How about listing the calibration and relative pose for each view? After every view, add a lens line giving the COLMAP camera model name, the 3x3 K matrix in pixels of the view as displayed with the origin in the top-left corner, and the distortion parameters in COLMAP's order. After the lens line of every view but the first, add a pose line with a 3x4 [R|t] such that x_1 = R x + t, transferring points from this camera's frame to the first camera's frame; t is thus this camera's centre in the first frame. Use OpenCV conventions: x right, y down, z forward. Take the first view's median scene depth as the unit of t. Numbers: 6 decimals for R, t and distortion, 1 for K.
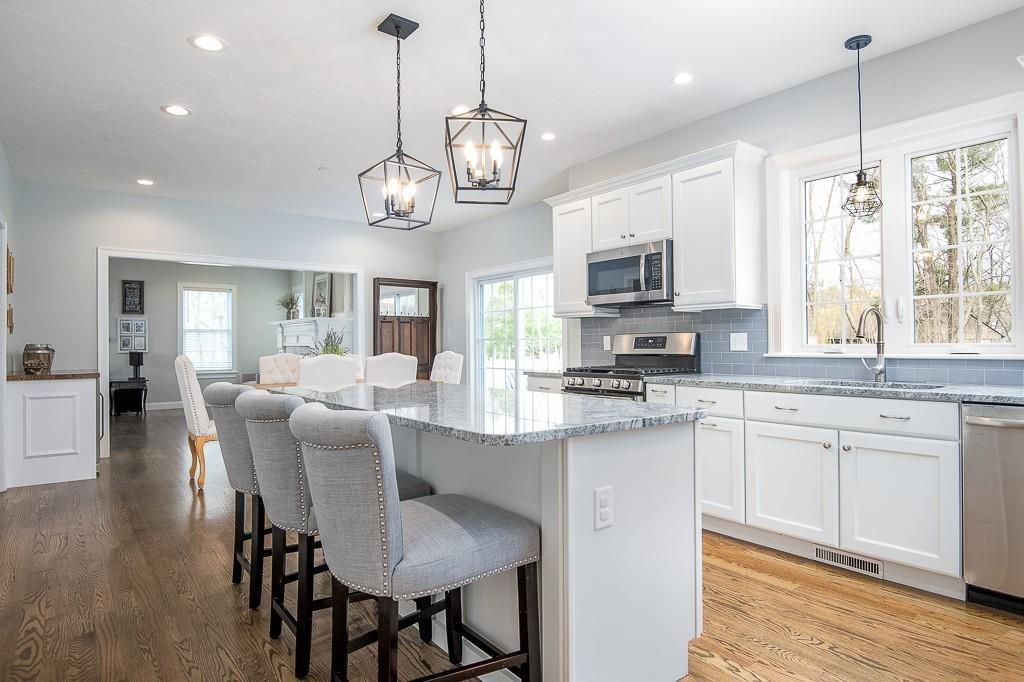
lens RADIAL K [[583.5, 0, 518.5], [0, 583.5, 335.5], [0, 0, 1]] dist [-0.000943, -0.000358]
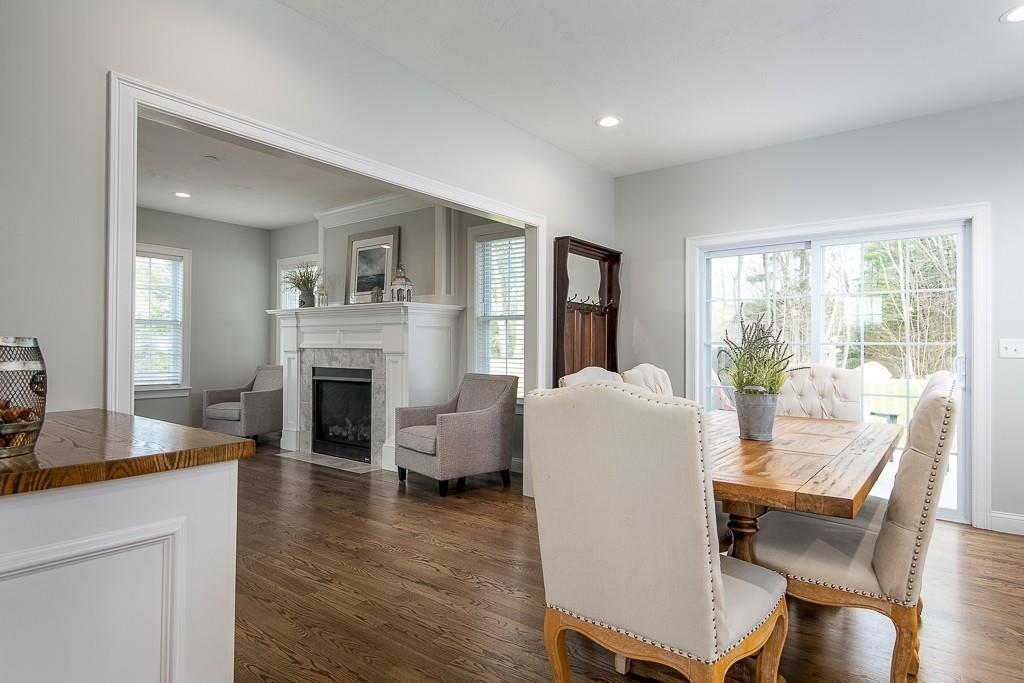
lens RADIAL K [[547.4, 0, 502.8], [0, 547.4, 332.3], [0, 0, 1]] dist [0.016121, -0.001987]
pose [[0.959076, 0.018006, 0.282576, -0.457490], [-0.013780, 0.999762, -0.016936, 0.009357], [-0.282814, 0.012349, 0.959095, 0.475159]]
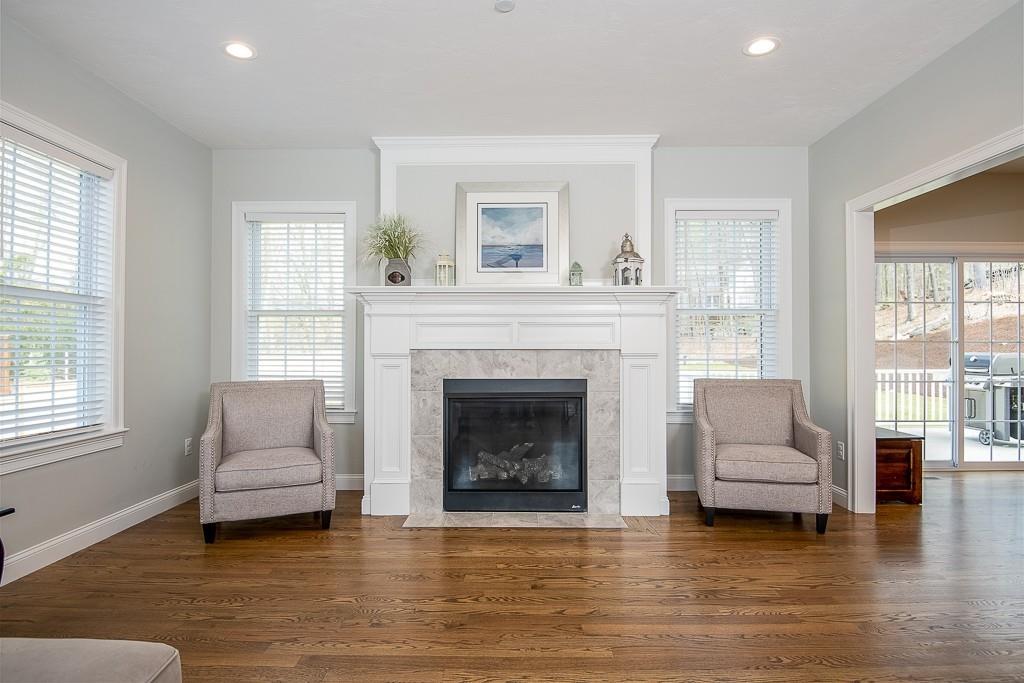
lens RADIAL K [[518.1, 0, 502.5], [0, 518.1, 345.8], [0, 0, 1]] dist [0.005321, 0.000156]
pose [[0.627088, 0.006658, 0.778920, -0.770903], [-0.011770, 0.999930, 0.000929, 0.016602], [-0.778860, -0.009751, 0.627123, 0.886551]]
